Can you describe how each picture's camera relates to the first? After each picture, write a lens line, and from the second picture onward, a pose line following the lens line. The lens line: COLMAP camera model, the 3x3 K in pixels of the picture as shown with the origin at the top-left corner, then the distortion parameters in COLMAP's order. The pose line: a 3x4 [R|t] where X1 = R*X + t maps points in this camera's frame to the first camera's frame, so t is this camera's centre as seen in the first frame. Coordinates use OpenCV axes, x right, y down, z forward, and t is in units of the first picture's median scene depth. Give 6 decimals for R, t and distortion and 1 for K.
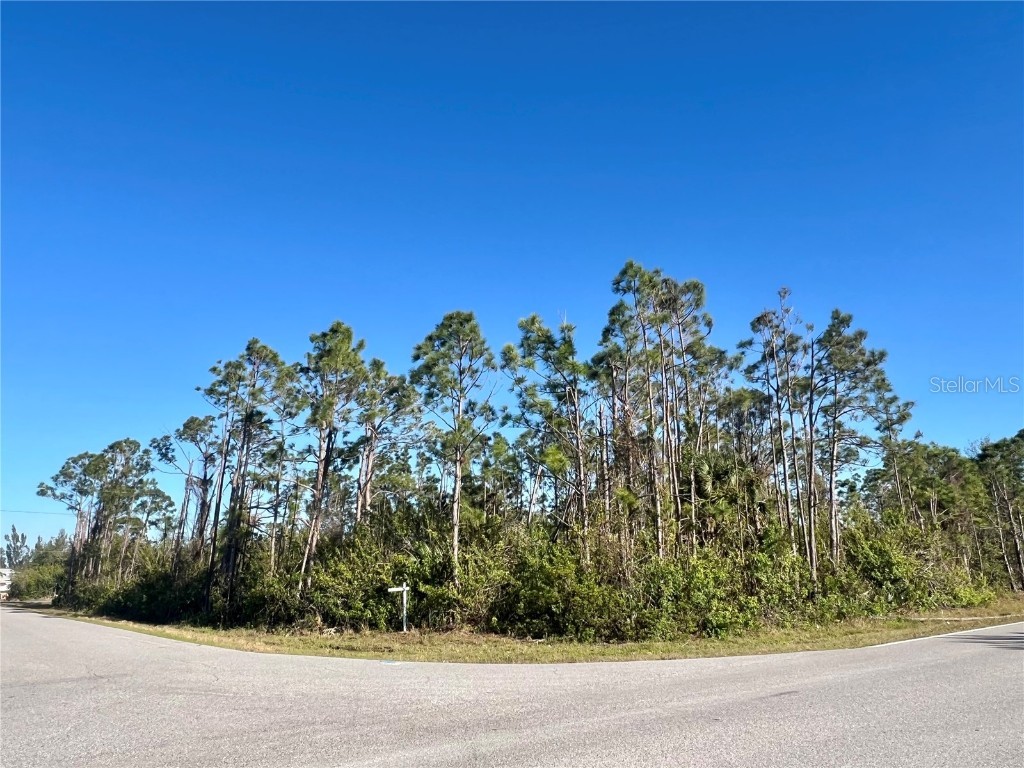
lens RADIAL K [[715.3, 0, 512.0], [0, 715.3, 384.0], [0, 0, 1]] dist [-0.010232, -0.006767]
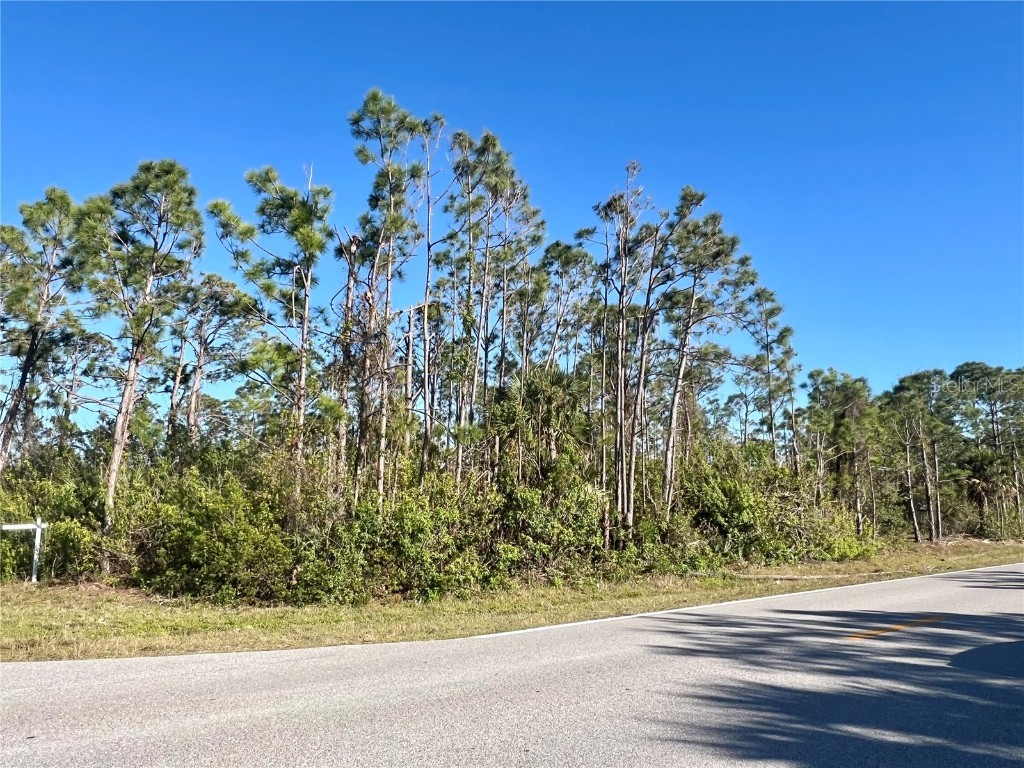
lens RADIAL K [[715.3, 0, 512.0], [0, 715.3, 384.0], [0, 0, 1]] dist [-0.010232, -0.006767]
pose [[0.999290, 0.022037, 0.030550, 0.307928], [-0.024340, 0.996721, 0.077166, 0.070701], [-0.028749, -0.077855, 0.996550, 0.261143]]
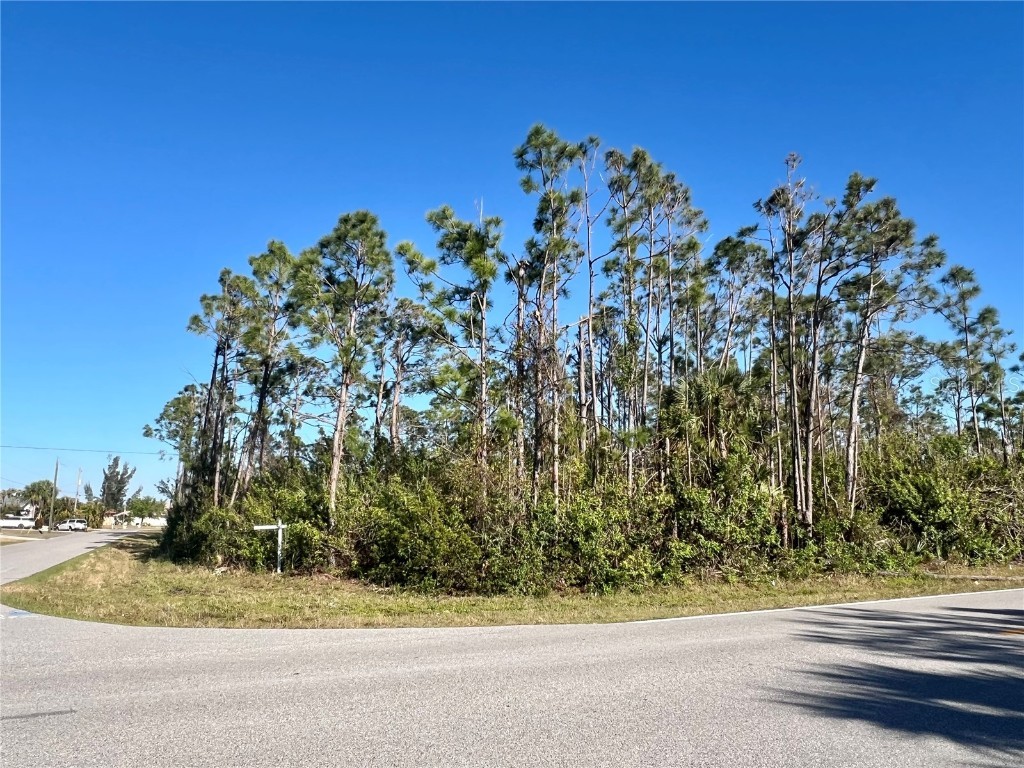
lens RADIAL K [[715.3, 0, 512.0], [0, 715.3, 384.0], [0, 0, 1]] dist [-0.010232, -0.006767]
pose [[0.974126, -0.031864, -0.223749, 0.331885], [0.049623, 0.996008, 0.074203, 0.056617], [0.220492, -0.083386, 0.971818, 0.209443]]
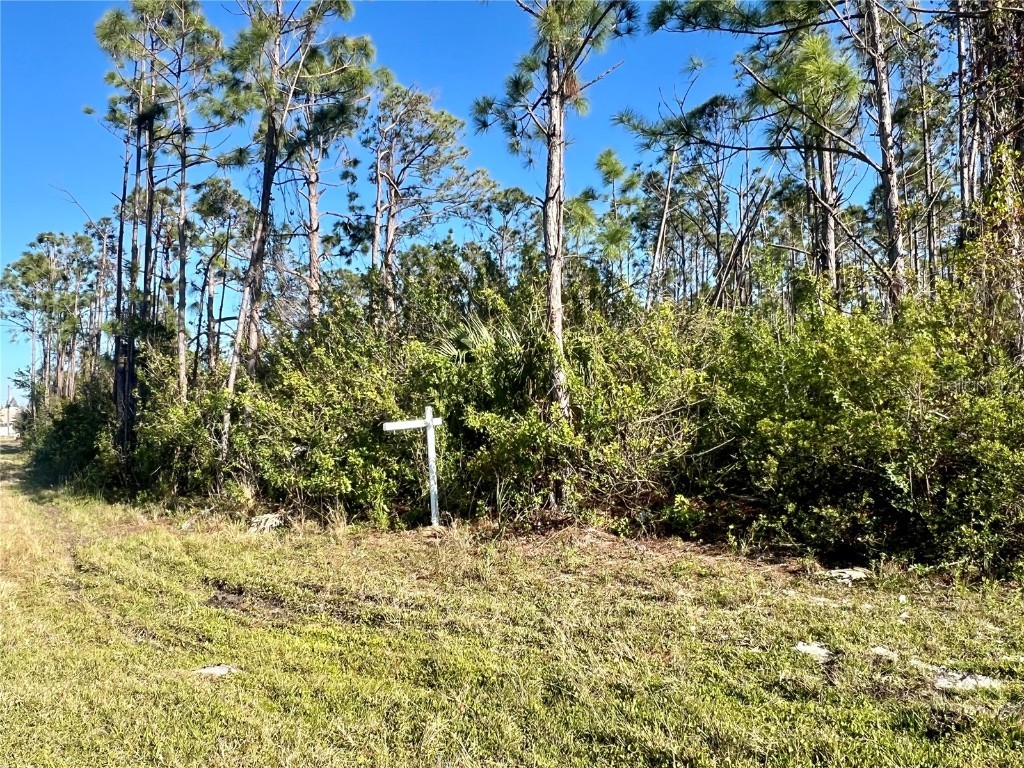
lens RADIAL K [[759.3, 0, 512.0], [0, 759.3, 384.0], [0, 0, 1]] dist [0.001285, 0.000532]
pose [[0.996904, -0.017912, -0.076557, -0.072733], [0.034931, 0.973233, 0.227151, 0.171559], [0.070439, -0.229122, 0.970846, 0.598531]]
